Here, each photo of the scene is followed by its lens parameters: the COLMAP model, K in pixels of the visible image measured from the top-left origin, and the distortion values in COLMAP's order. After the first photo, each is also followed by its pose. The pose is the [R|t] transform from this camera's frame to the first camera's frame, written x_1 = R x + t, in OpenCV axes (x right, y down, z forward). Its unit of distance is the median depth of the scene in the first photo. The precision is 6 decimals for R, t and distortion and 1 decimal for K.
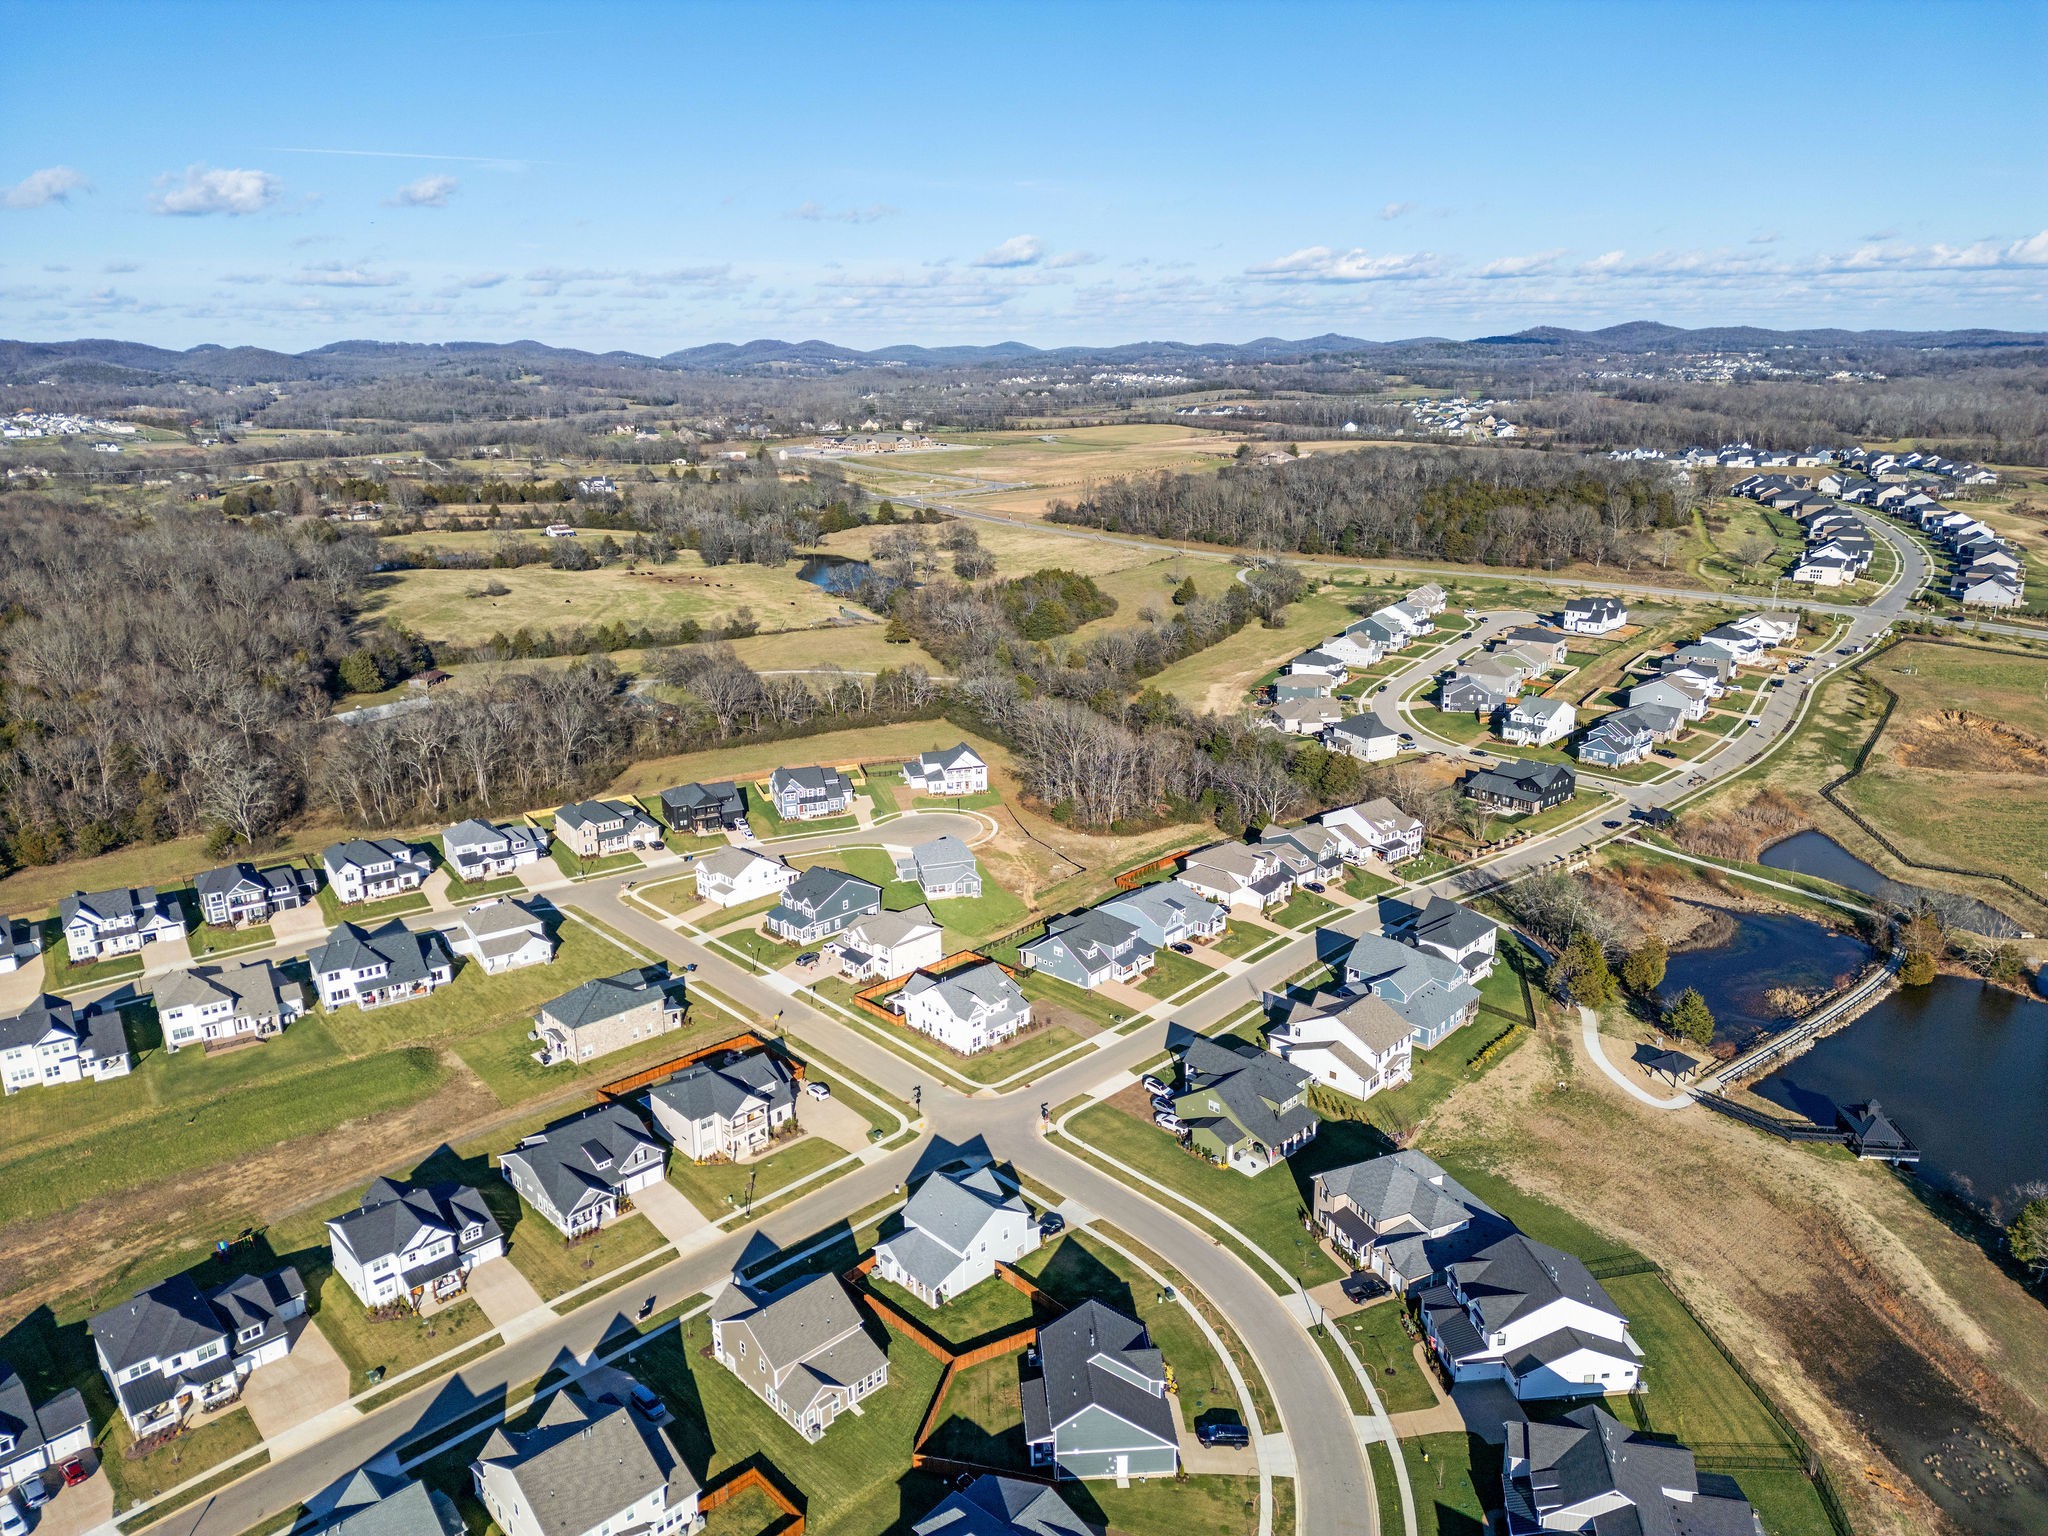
lens RADIAL K [[1426.0, 0, 1024.0], [0, 1426.0, 768.0], [0, 0, 1]] dist [0.070931, -0.075166]
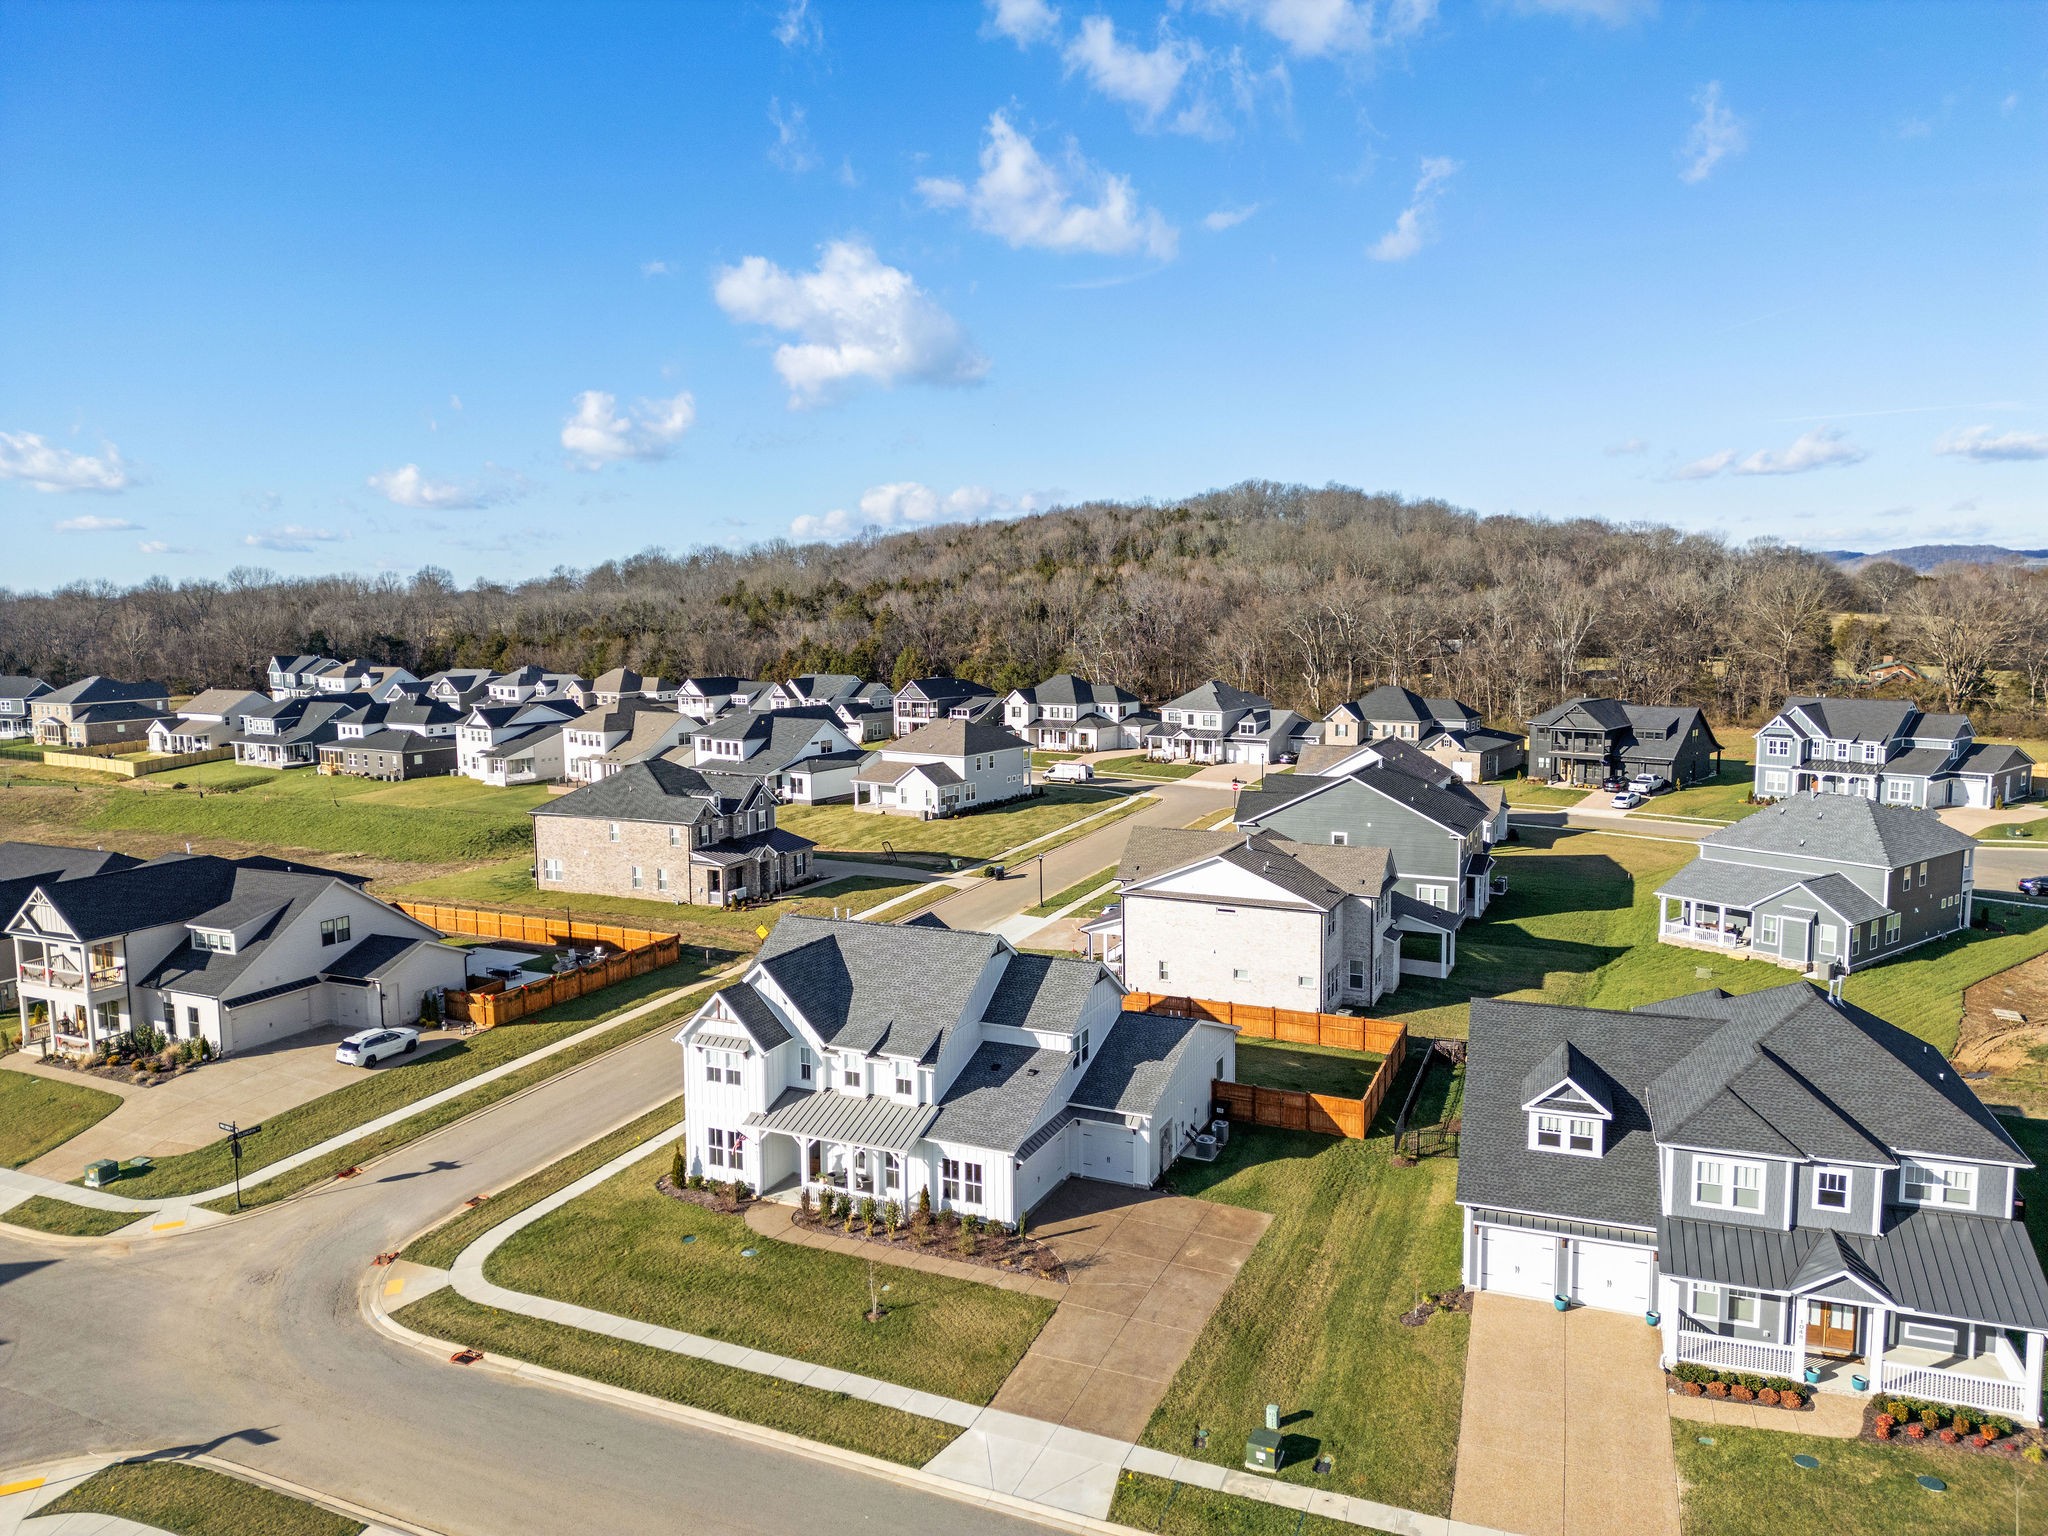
lens RADIAL K [[1415.4, 0, 1024.0], [0, 1415.4, 768.0], [0, 0, 1]] dist [0.062655, -0.059907]
pose [[0.362151, 0.117908, -0.924632, 0.180646], [-0.255636, 0.966497, 0.023121, 0.090395], [0.896380, 0.227996, 0.380159, 0.794528]]
